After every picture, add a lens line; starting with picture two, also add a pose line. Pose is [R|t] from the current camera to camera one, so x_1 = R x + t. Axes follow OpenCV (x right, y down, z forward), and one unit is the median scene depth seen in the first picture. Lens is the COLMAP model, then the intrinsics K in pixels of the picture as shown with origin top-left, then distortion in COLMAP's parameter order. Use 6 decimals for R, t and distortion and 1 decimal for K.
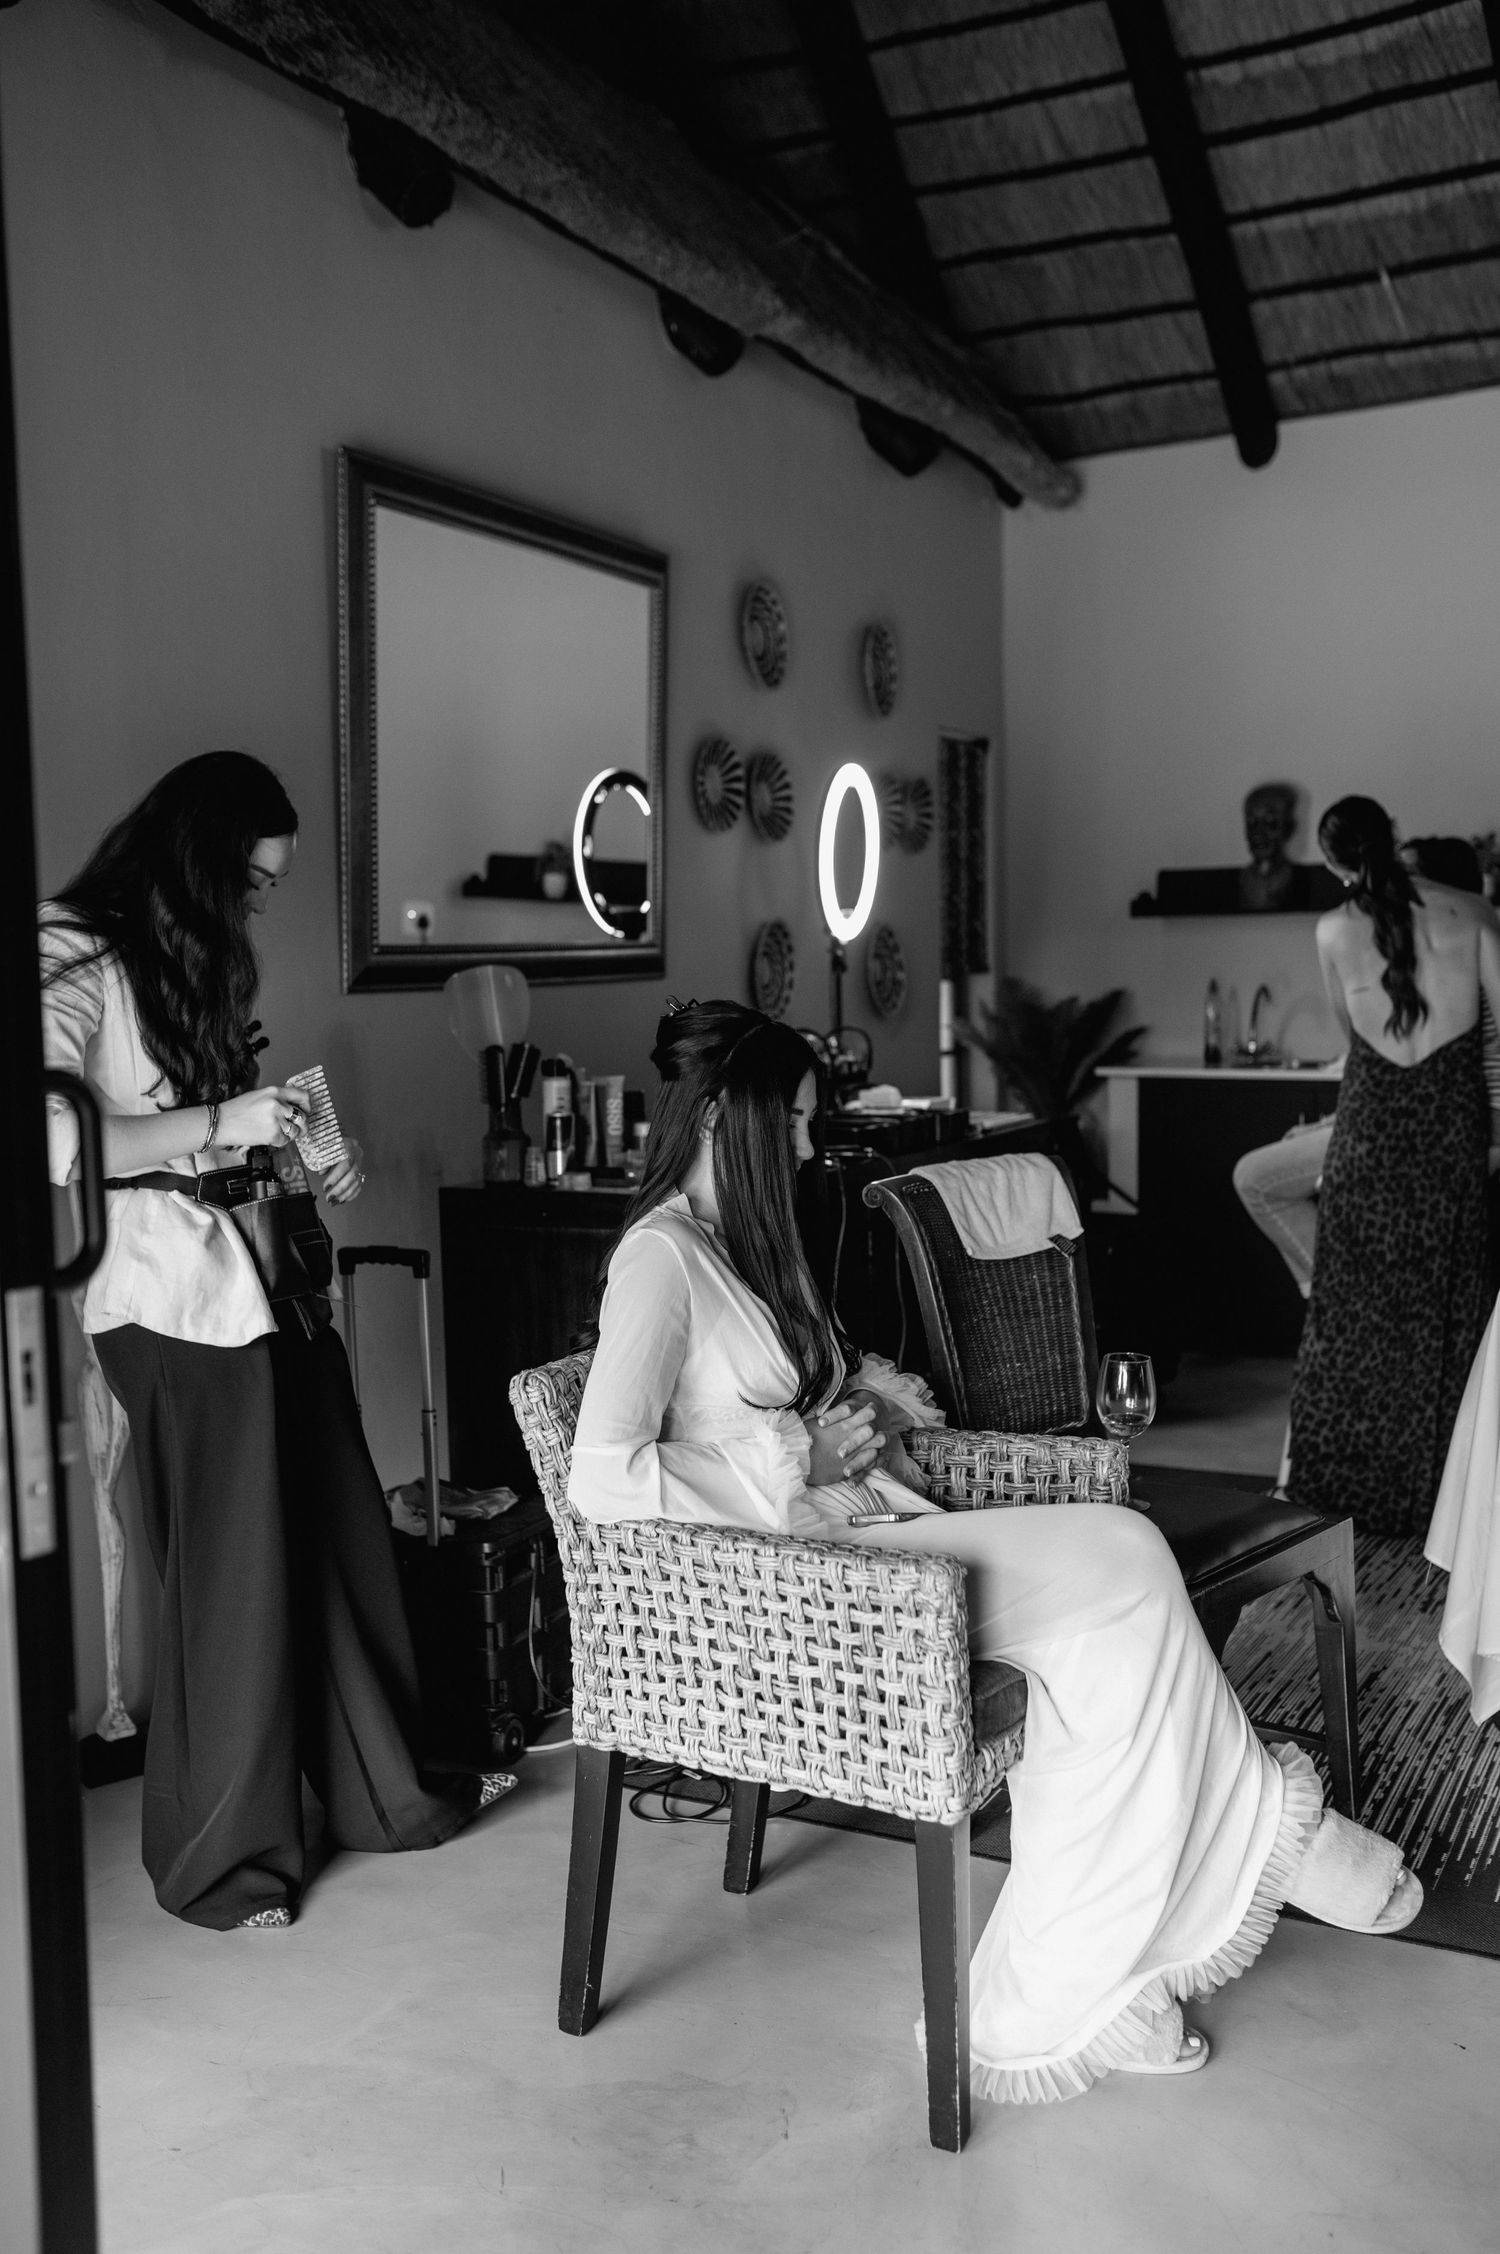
lens RADIAL K [[2094.0, 0, 752.5], [0, 2094.0, 1150.4], [0, 0, 1]] dist [0.007153, 0.030421]
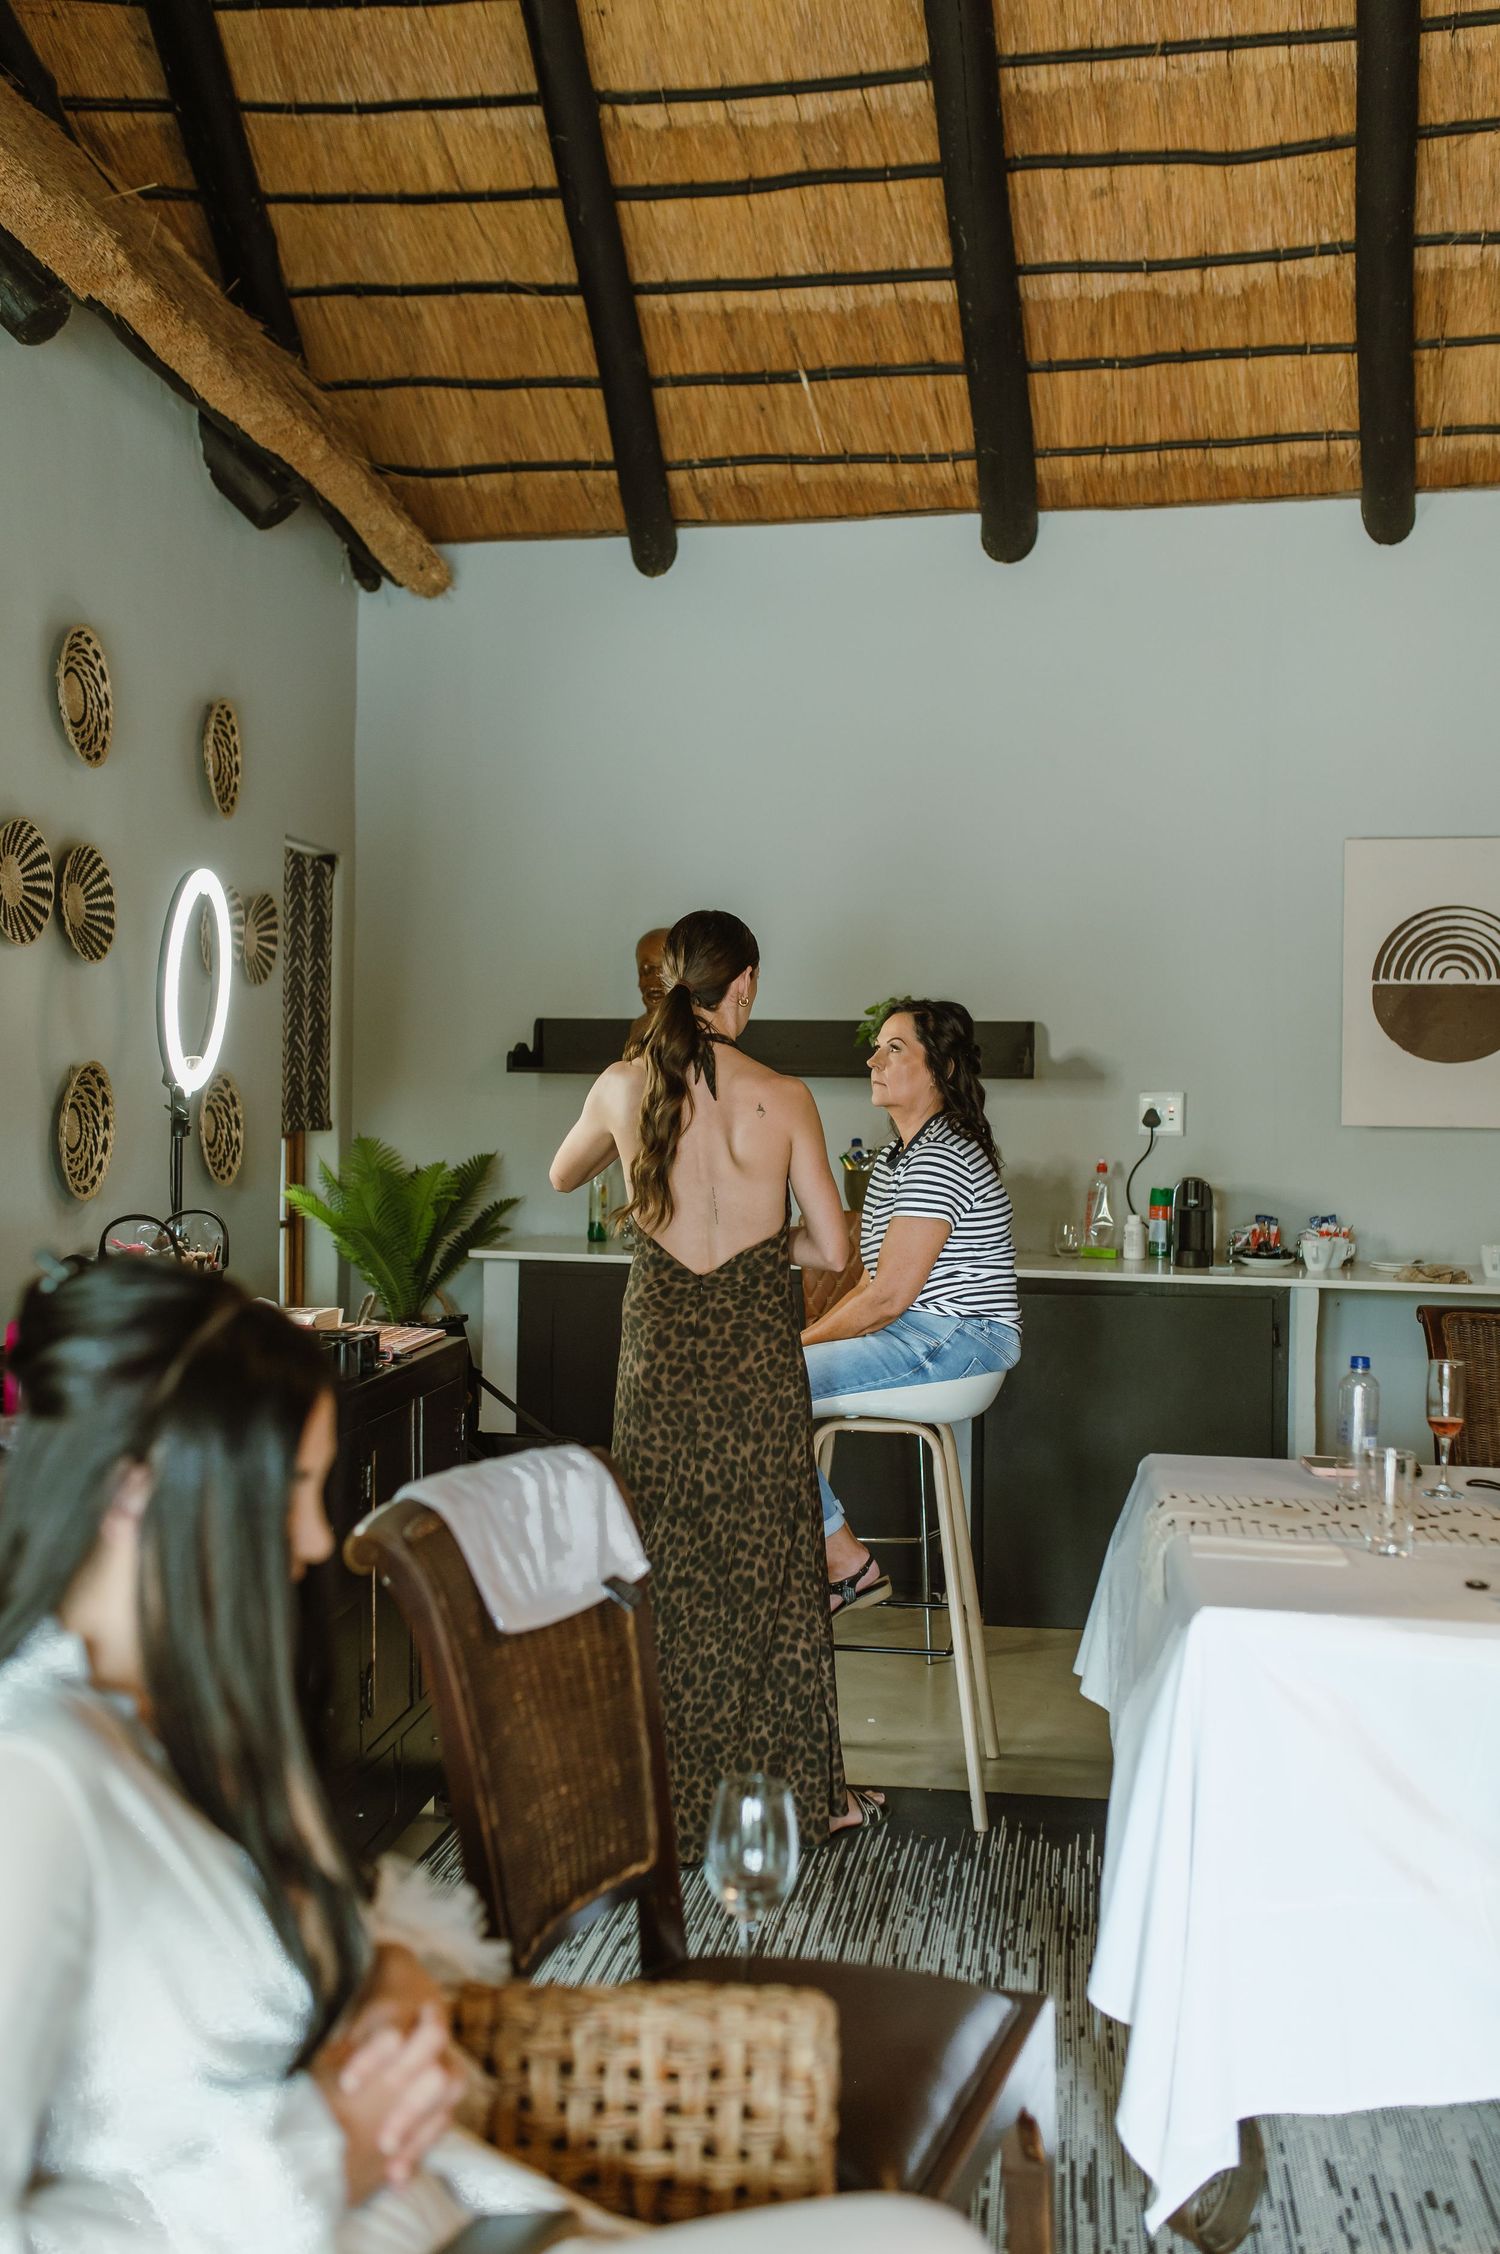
lens RADIAL K [[2094.0, 0, 752.5], [0, 2094.0, 1150.4], [0, 0, 1]] dist [0.007153, 0.030421]
pose [[0.938371, 0.023785, 0.344809, -0.023376], [-0.001249, 0.997856, -0.065432, -0.026601], [-0.345626, 0.060969, 0.936390, 0.189022]]
